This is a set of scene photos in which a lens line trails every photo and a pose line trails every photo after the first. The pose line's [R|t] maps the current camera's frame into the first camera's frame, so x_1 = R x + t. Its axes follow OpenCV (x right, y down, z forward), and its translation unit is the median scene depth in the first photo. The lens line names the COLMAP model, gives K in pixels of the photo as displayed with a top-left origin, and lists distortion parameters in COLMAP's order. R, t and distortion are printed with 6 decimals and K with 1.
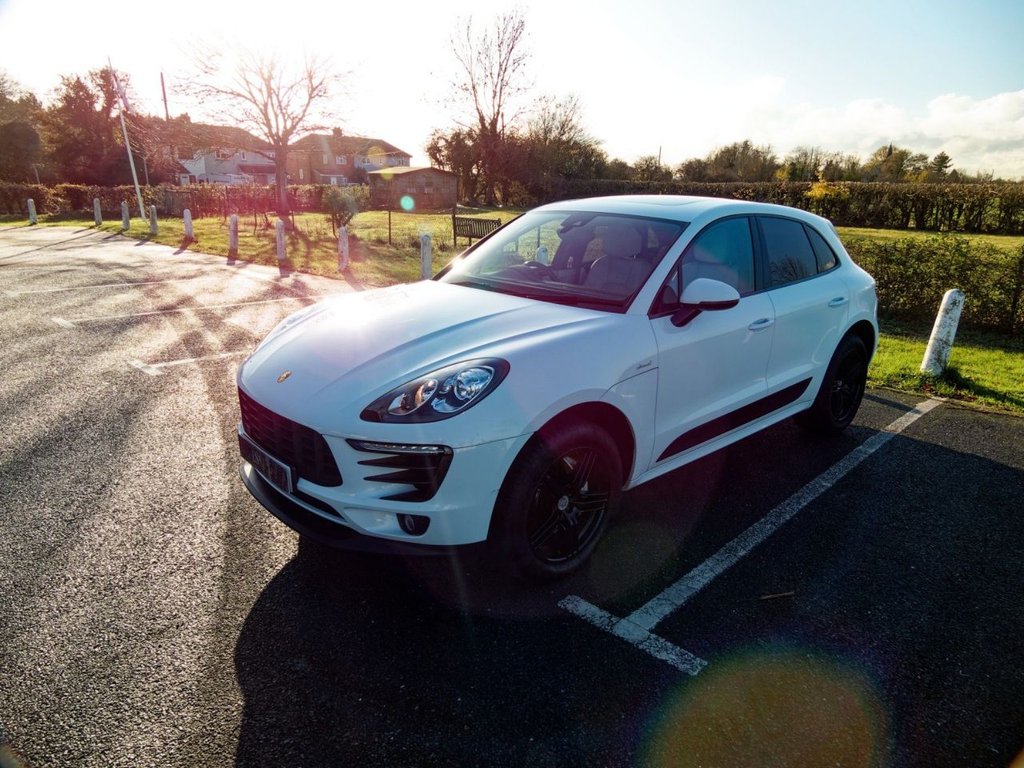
lens RADIAL K [[664.3, 0, 512.0], [0, 664.3, 384.0], [0, 0, 1]] dist [-0.020983, 0.020286]
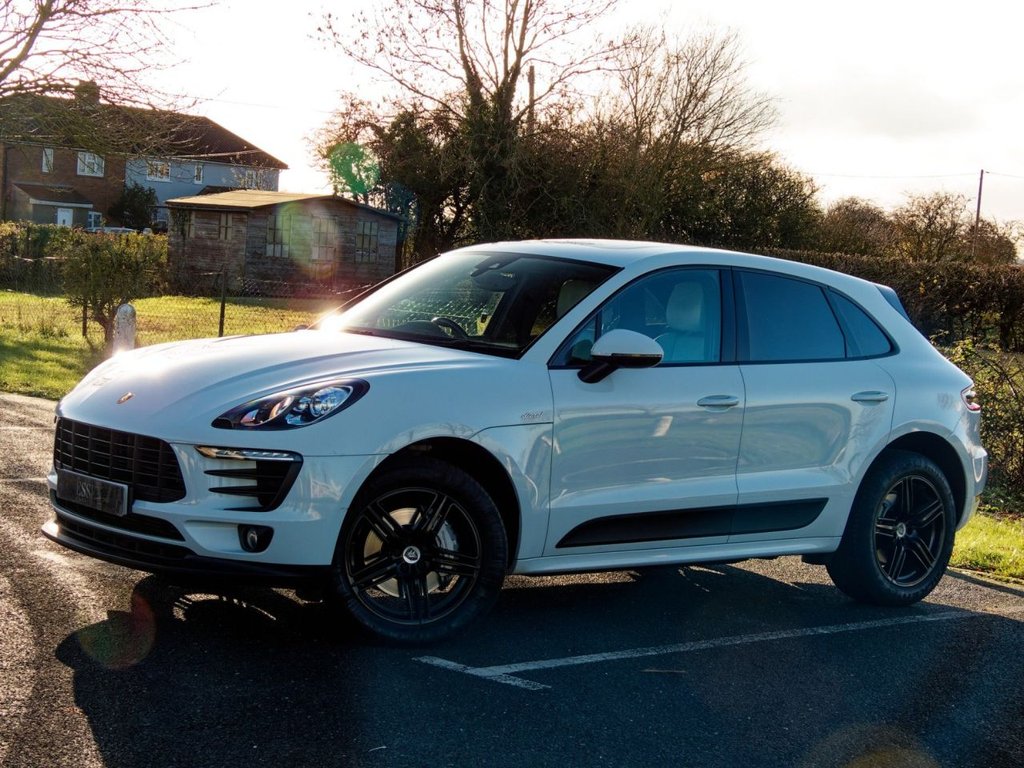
lens RADIAL K [[2064.5, 0, 512.0], [0, 2064.5, 384.0], [0, 0, 1]] dist [0.036244, 0.287772]
pose [[0.998340, 0.050425, -0.027838, 0.019258], [-0.055460, 0.972025, -0.228237, 0.043105], [0.015551, 0.229402, 0.973207, -0.128620]]
